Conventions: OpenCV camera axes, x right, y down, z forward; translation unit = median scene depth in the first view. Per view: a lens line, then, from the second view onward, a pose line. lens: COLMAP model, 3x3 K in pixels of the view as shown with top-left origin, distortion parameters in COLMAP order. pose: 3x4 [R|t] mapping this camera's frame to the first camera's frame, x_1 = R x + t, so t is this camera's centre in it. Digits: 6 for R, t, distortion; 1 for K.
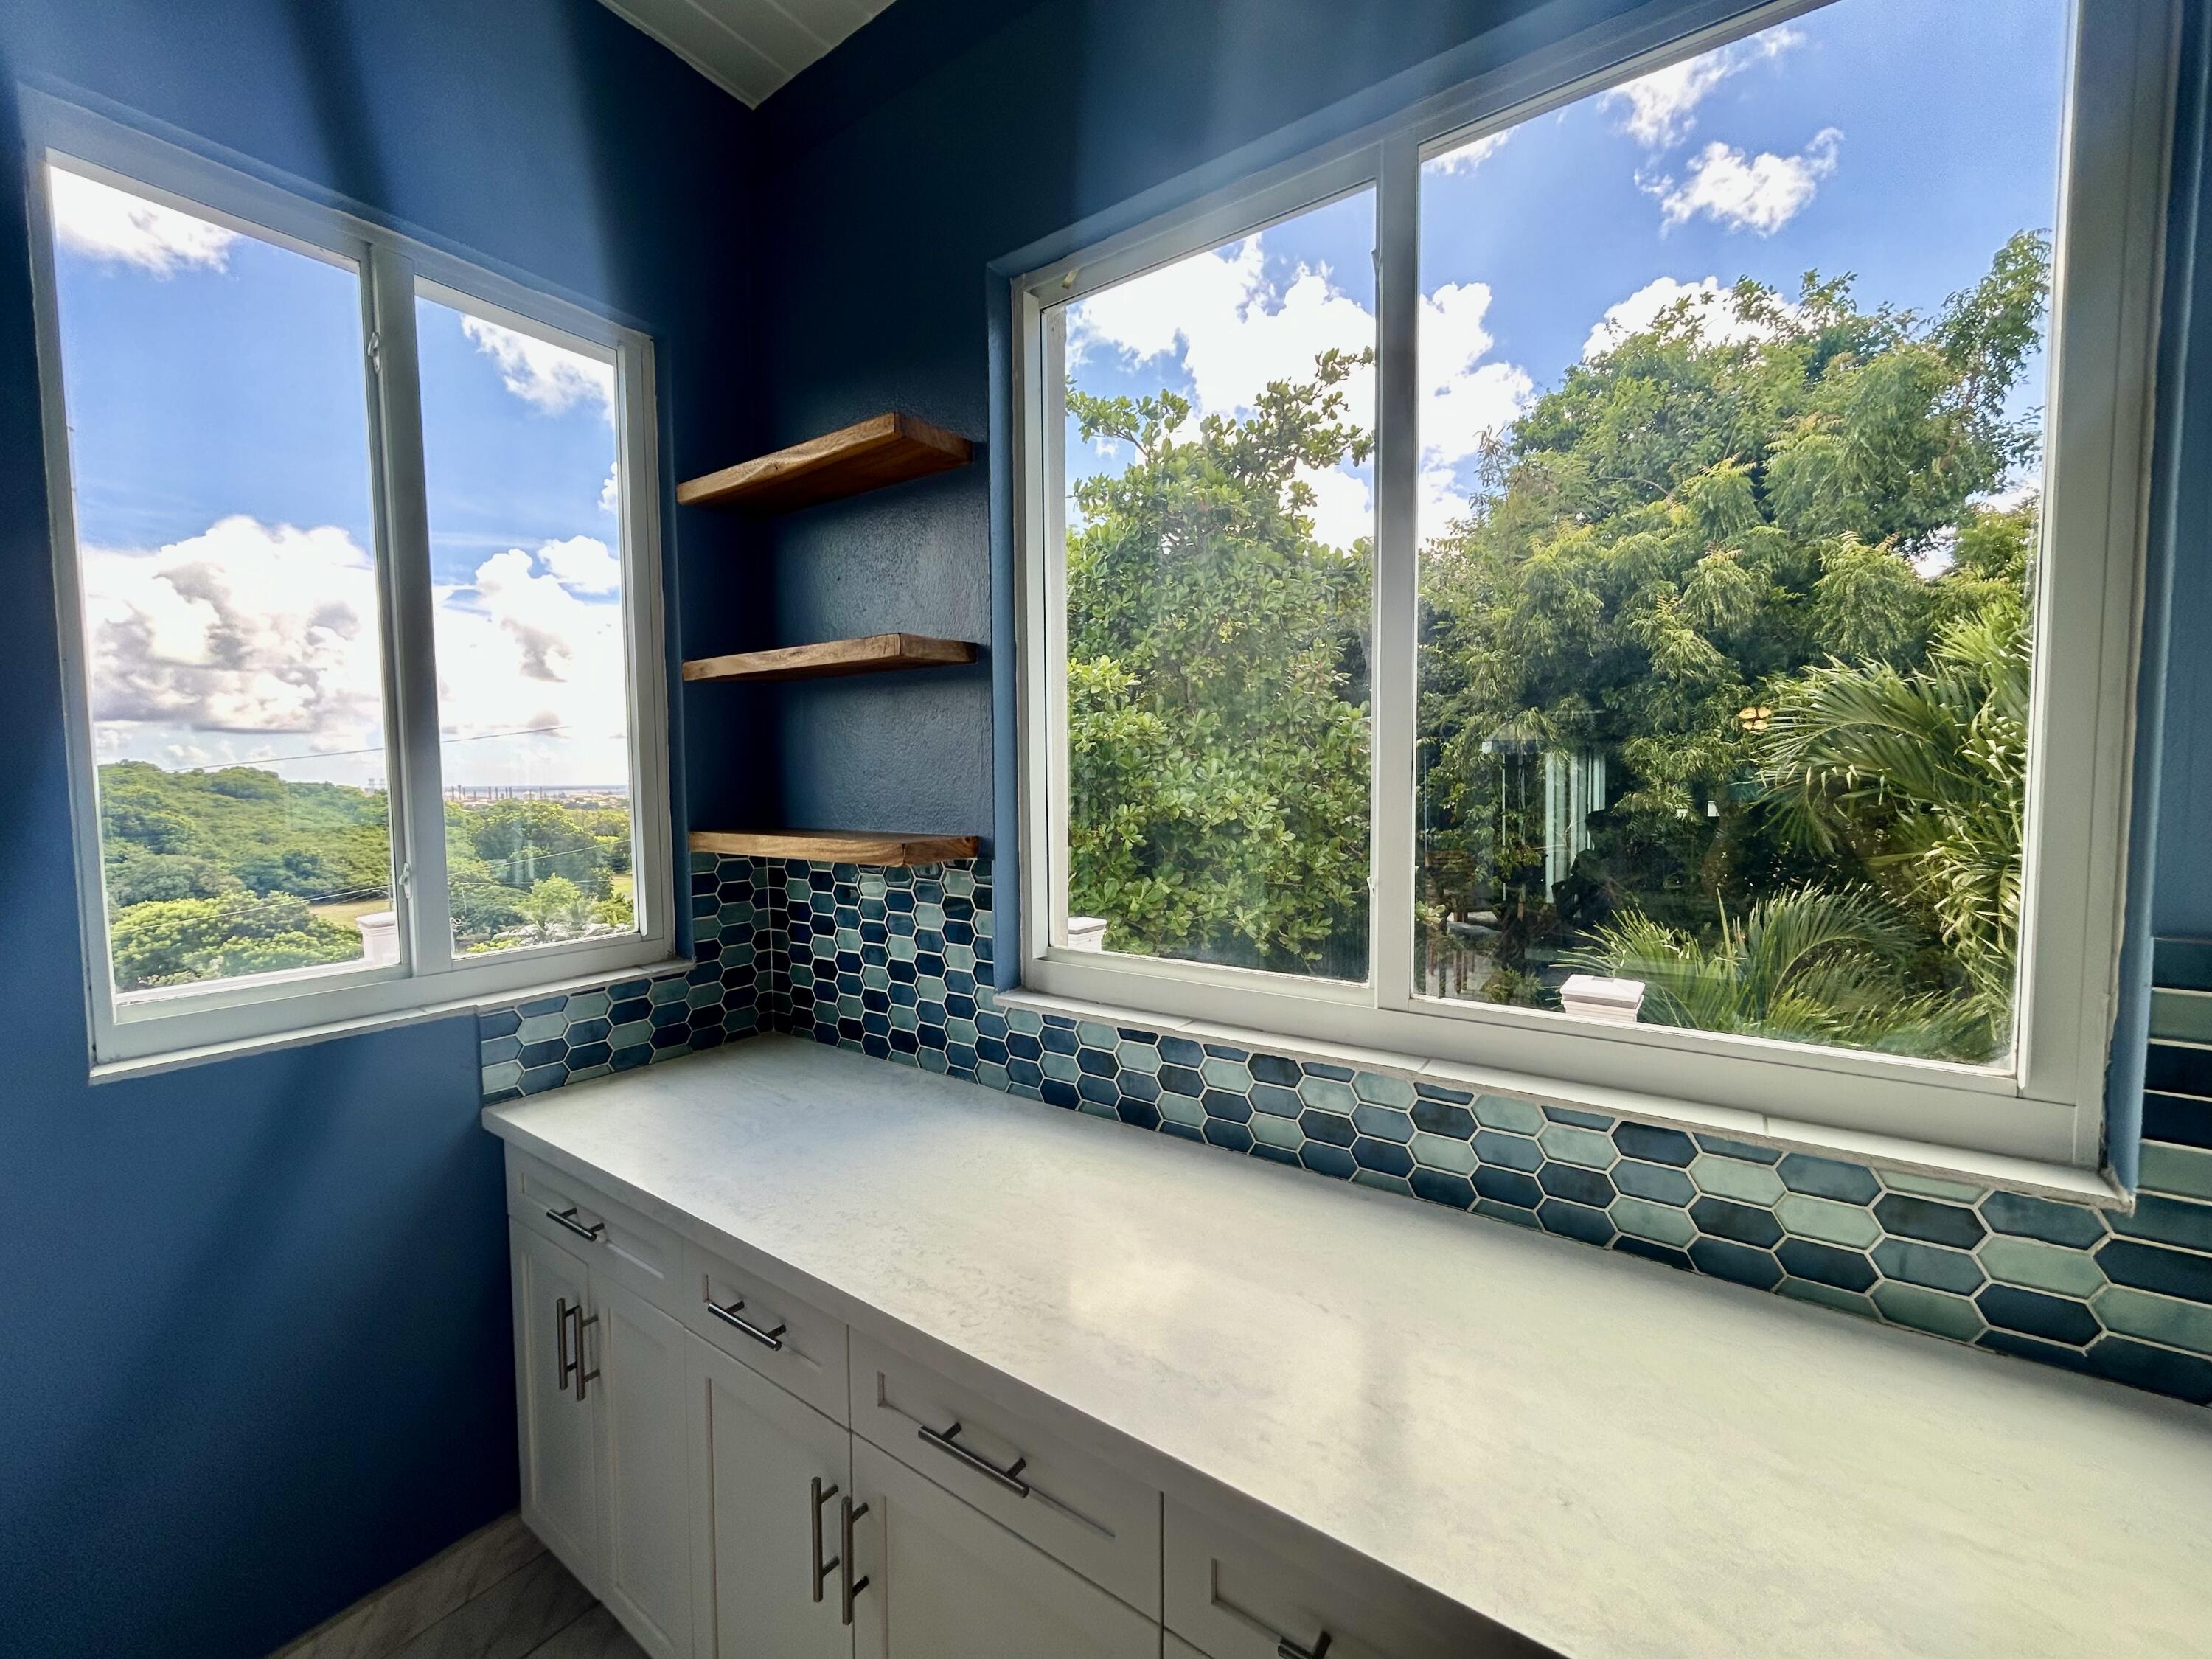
lens RADIAL K [[895.6, 0, 1105.2], [0, 895.6, 826.7], [0, 0, 1]] dist [-0.001710, -0.000013]
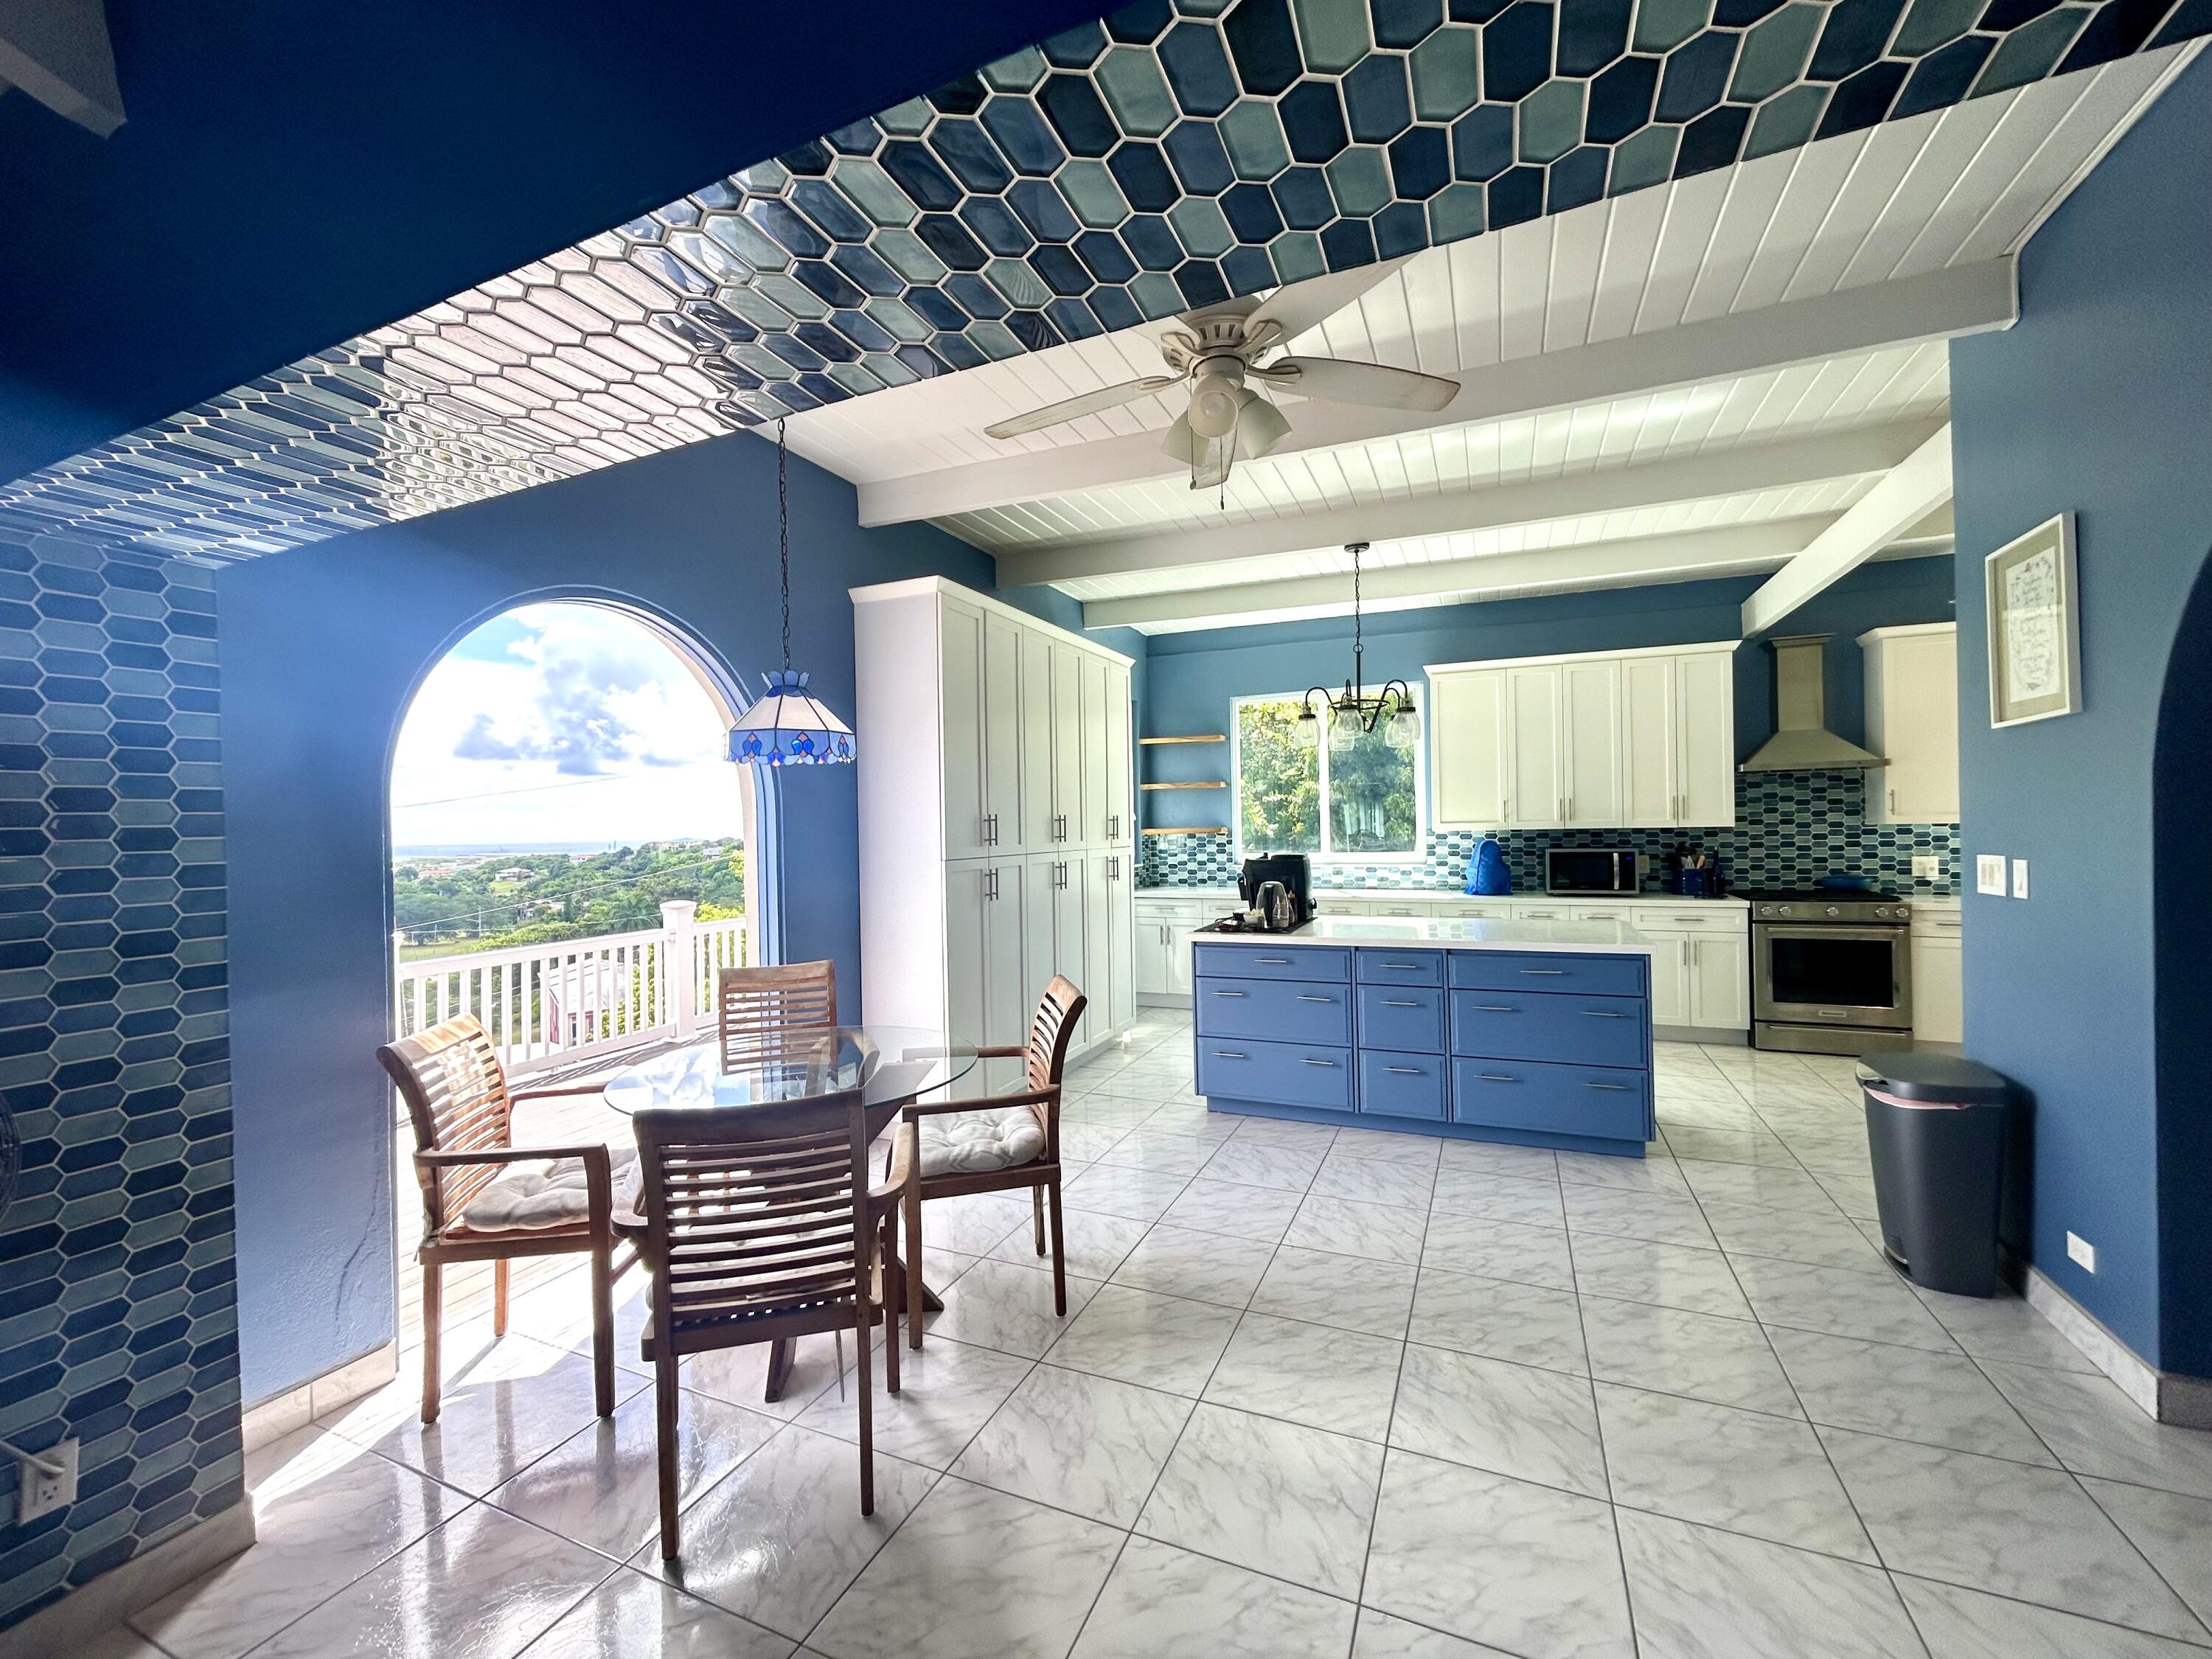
lens RADIAL K [[895.6, 0, 1105.2], [0, 895.6, 826.7], [0, 0, 1]] dist [-0.001710, -0.000013]
pose [[0.979768, -0.013061, 0.199712, -1.429114], [0.023967, 0.998344, -0.052288, 0.197878], [-0.198699, 0.056017, 0.978458, -2.779271]]
